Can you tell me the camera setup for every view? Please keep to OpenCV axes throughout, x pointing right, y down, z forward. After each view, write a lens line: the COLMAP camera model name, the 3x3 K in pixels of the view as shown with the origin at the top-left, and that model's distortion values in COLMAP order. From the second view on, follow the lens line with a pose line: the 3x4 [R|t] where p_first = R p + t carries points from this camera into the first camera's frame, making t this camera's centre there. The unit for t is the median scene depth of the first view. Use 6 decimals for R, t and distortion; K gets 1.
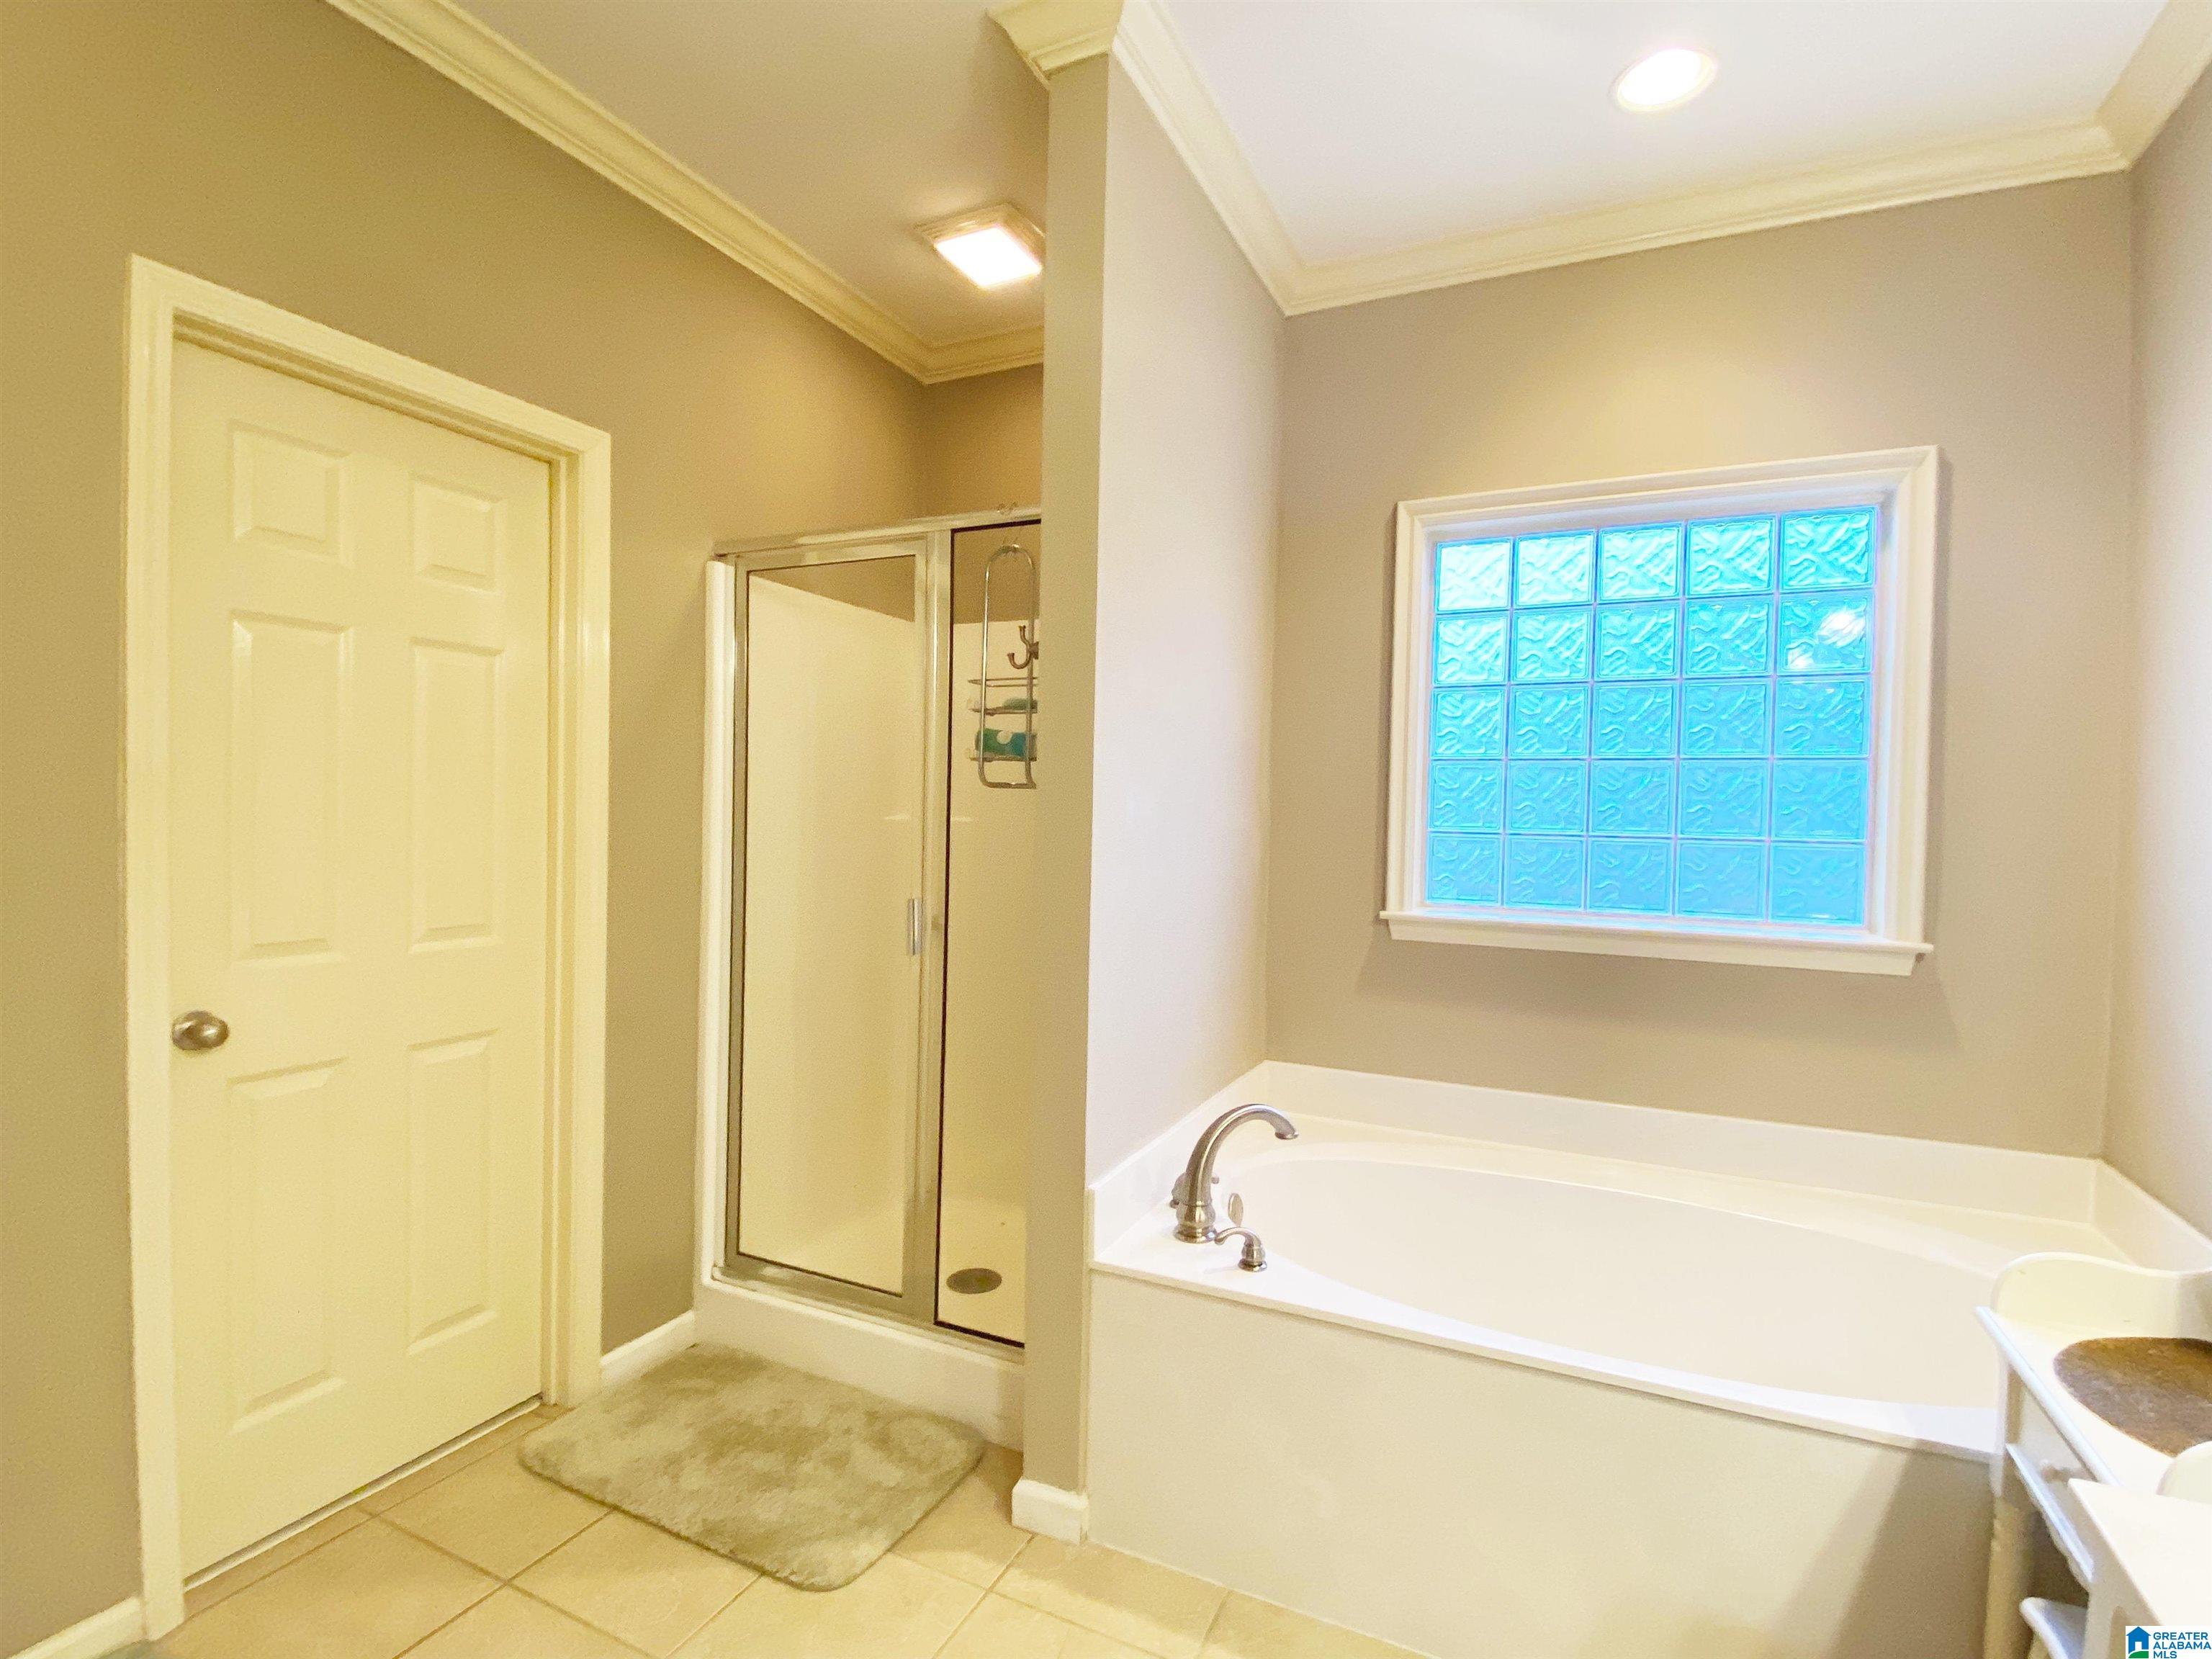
lens RADIAL K [[1046.2, 0, 1106.0], [0, 1046.2, 829.5], [0, 0, 1]] dist [0.025616, -0.024862]
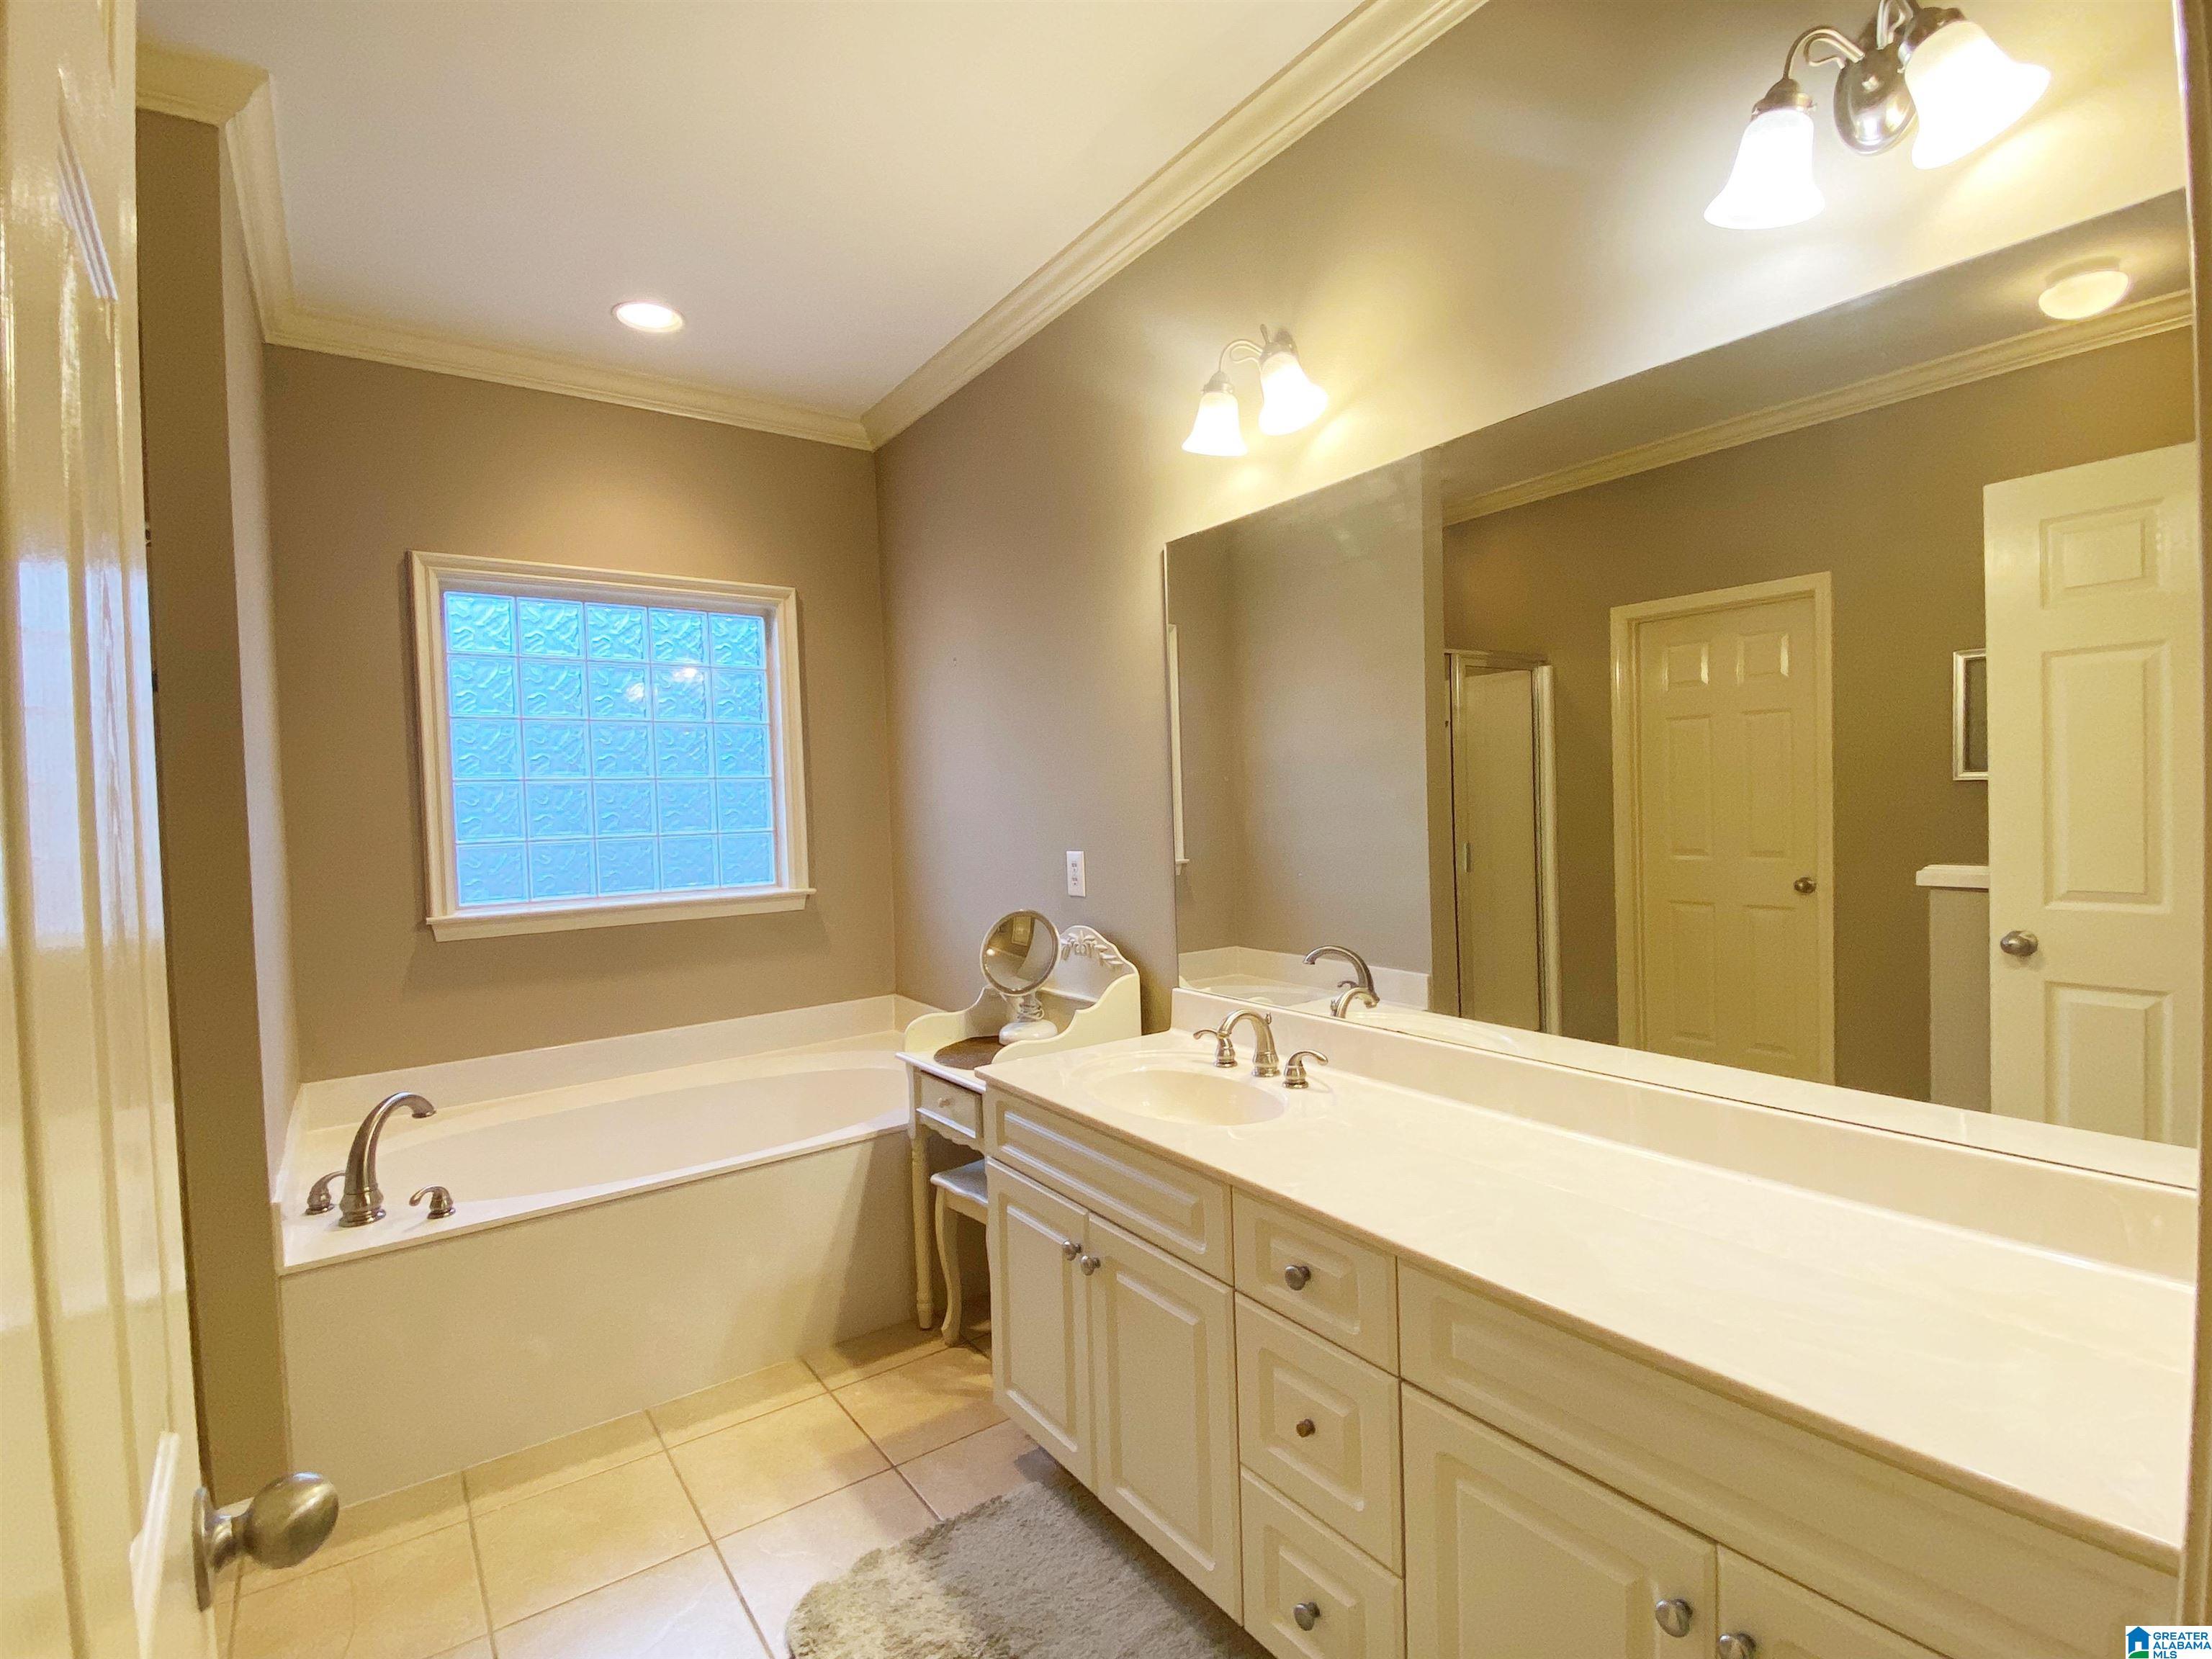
lens RADIAL K [[1041.9, 0, 1106.0], [0, 1041.9, 829.5], [0, 0, 1]] dist [0.060719, -0.062579]
pose [[0.485917, -0.059618, 0.871969, -0.460875], [0.056068, 0.997742, 0.036973, -0.021328], [-0.872205, 0.030923, 0.488163, -0.234430]]
